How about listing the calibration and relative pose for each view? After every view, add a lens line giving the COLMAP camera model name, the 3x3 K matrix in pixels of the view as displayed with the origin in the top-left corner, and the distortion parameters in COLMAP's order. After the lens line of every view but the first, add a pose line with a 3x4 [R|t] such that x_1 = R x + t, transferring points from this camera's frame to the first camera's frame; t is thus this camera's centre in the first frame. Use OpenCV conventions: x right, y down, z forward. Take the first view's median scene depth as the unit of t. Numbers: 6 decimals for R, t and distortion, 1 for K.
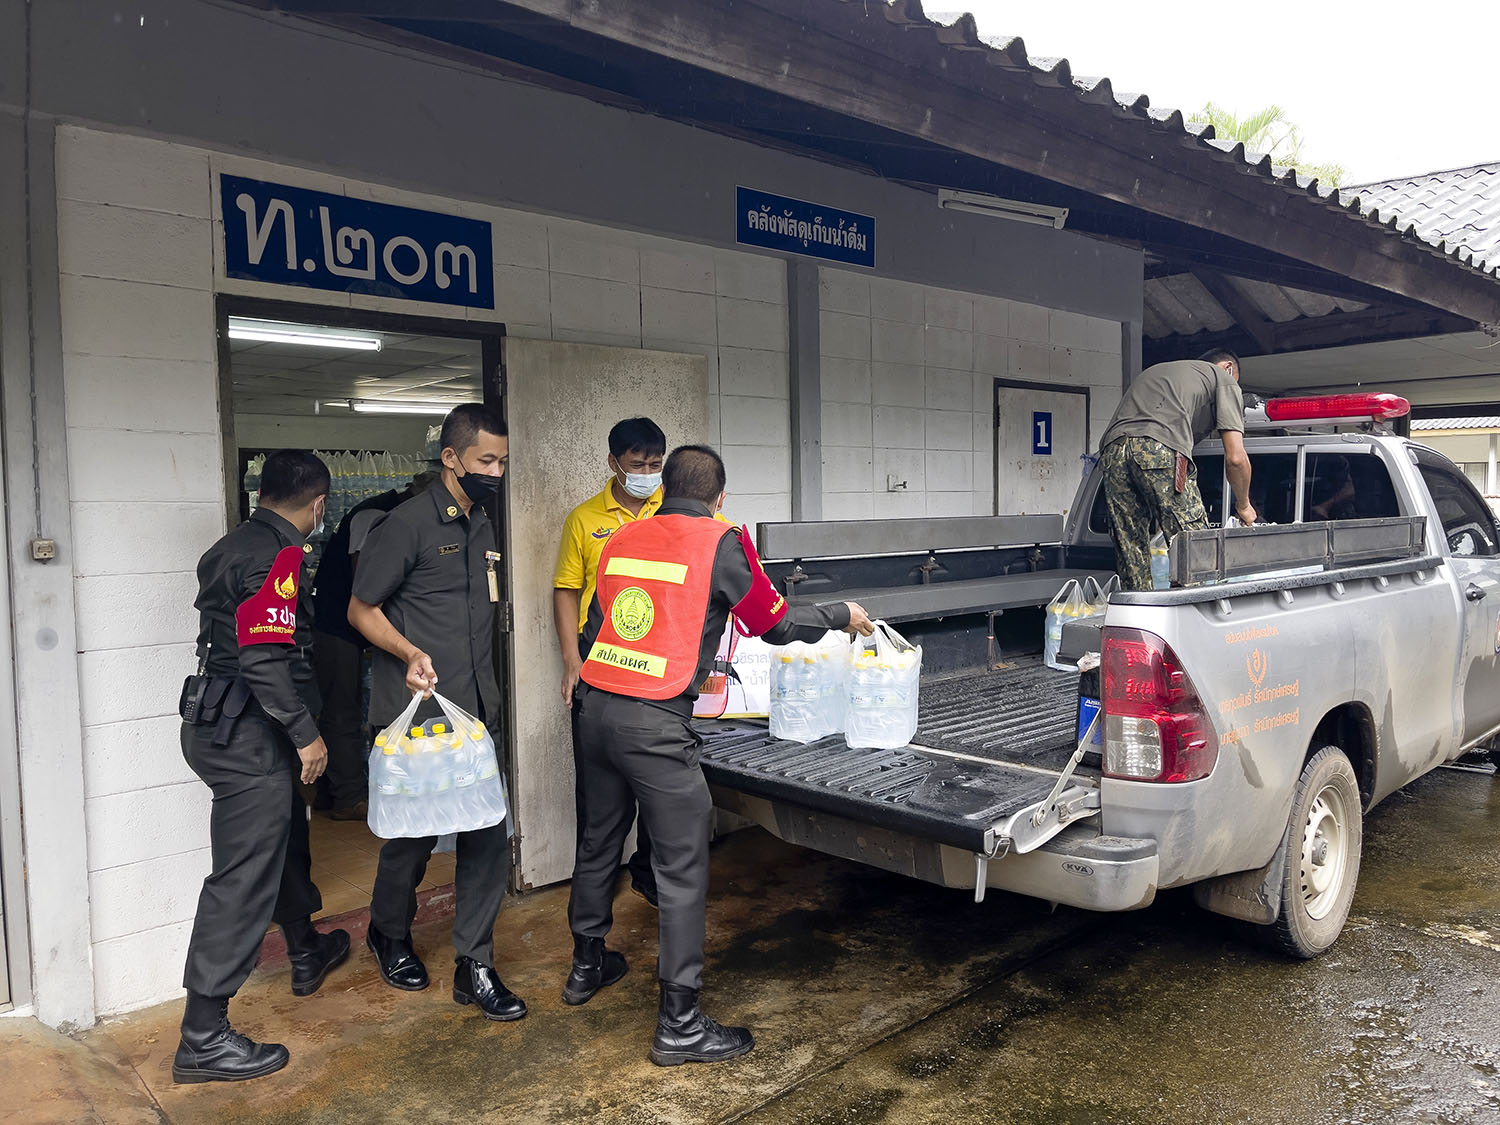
lens RADIAL K [[1135.4, 0, 752.1], [0, 1135.4, 567.8], [0, 0, 1]] dist [0.057961, -0.055307]
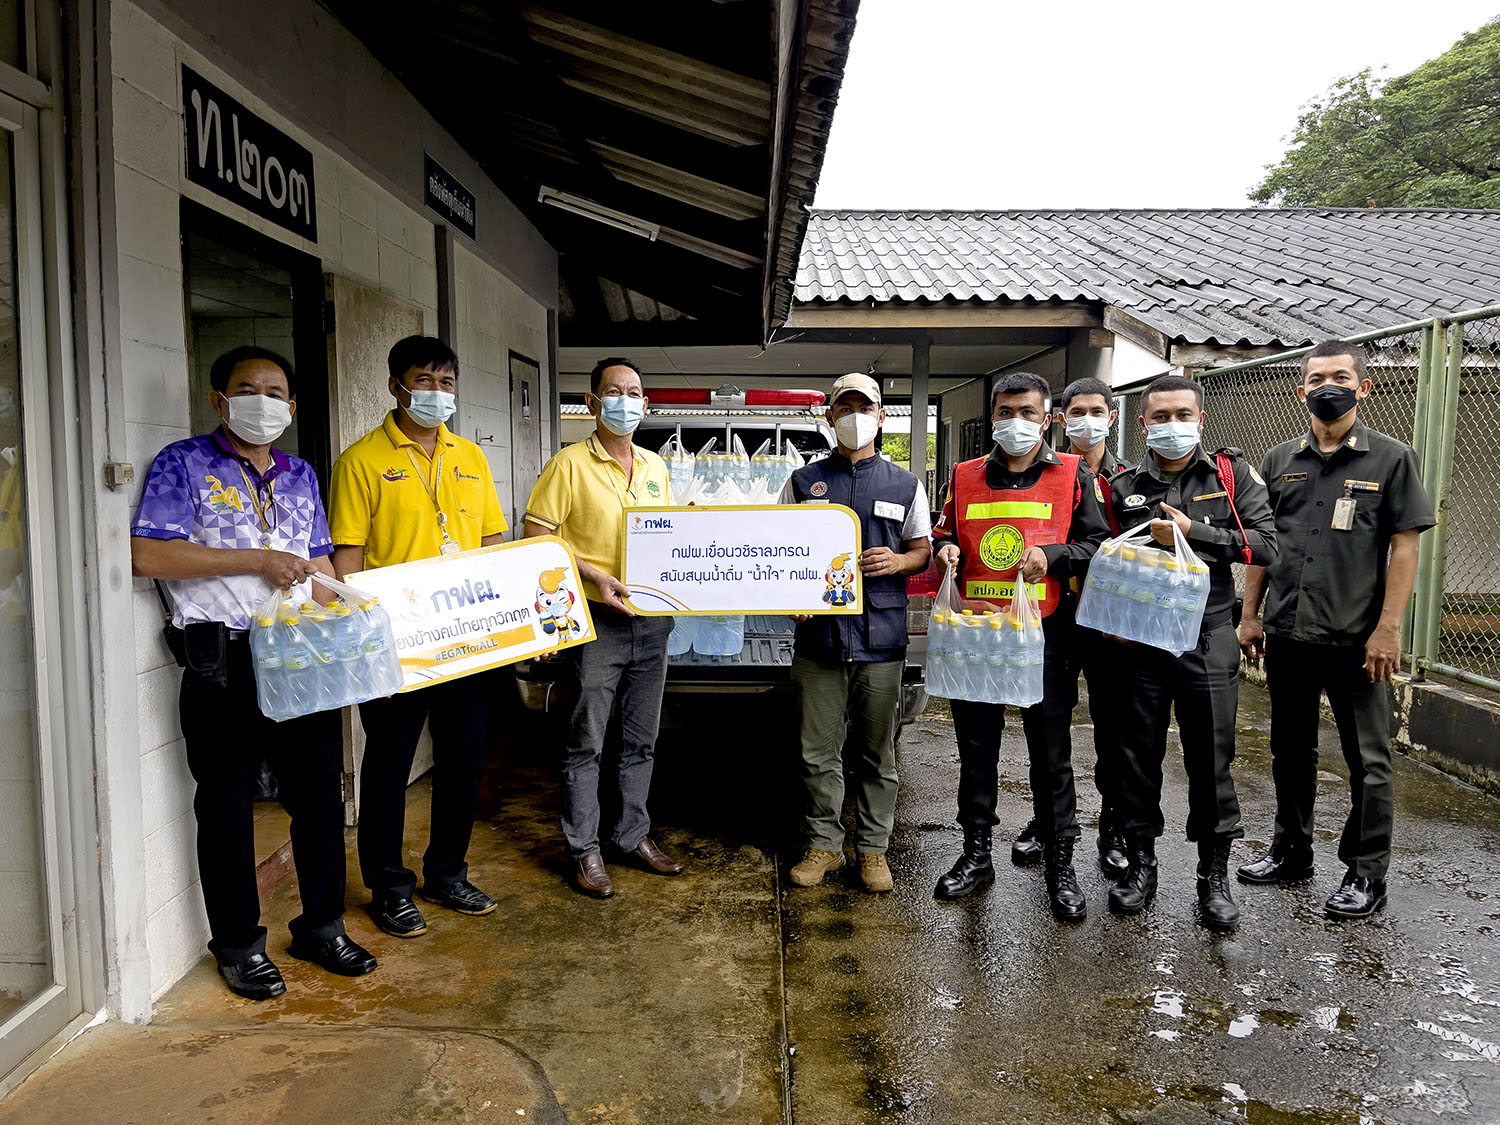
lens RADIAL K [[1135.4, 0, 752.1], [0, 1135.4, 567.8], [0, 0, 1]] dist [0.057961, -0.055307]
pose [[0.691629, -0.050329, 0.720497, -0.701265], [0.033770, 0.998732, 0.037348, 0.029142], [-0.721463, -0.001499, 0.692452, 0.044077]]
